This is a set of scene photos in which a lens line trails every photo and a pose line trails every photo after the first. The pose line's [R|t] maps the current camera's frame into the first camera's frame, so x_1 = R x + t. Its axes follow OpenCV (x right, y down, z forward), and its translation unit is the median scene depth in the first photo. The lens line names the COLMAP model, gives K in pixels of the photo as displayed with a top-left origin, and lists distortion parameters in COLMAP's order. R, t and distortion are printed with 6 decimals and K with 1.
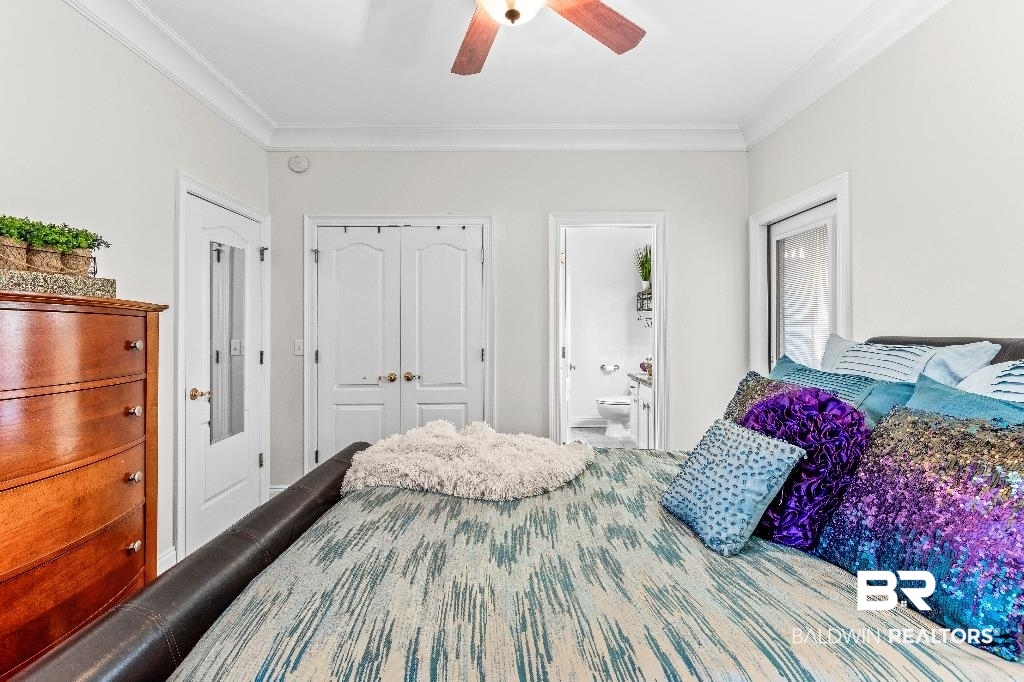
lens RADIAL K [[478.8, 0, 515.0], [0, 478.8, 323.4], [0, 0, 1]] dist [0.000135, -0.000026]
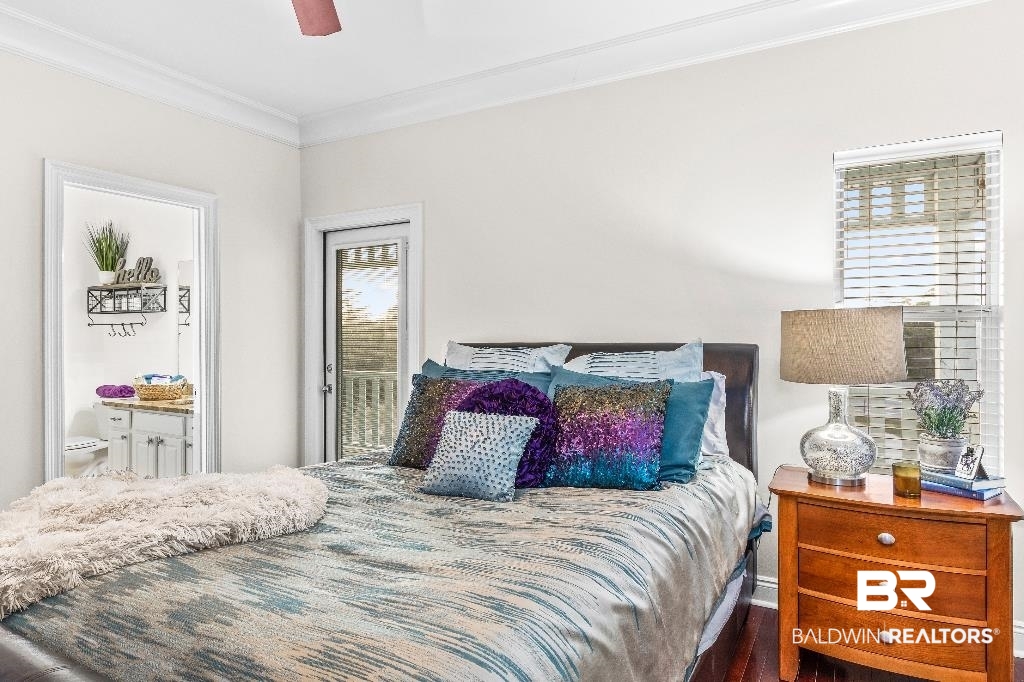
lens RADIAL K [[602.2, 0, 512.0], [0, 602.2, 341.0], [0, 0, 1]] dist [0.000908, 0.000582]
pose [[0.502875, -0.002062, 0.864357, -0.886060], [-0.008733, 0.999934, 0.007467, 0.012437], [-0.864315, -0.011303, 0.502824, 0.124434]]
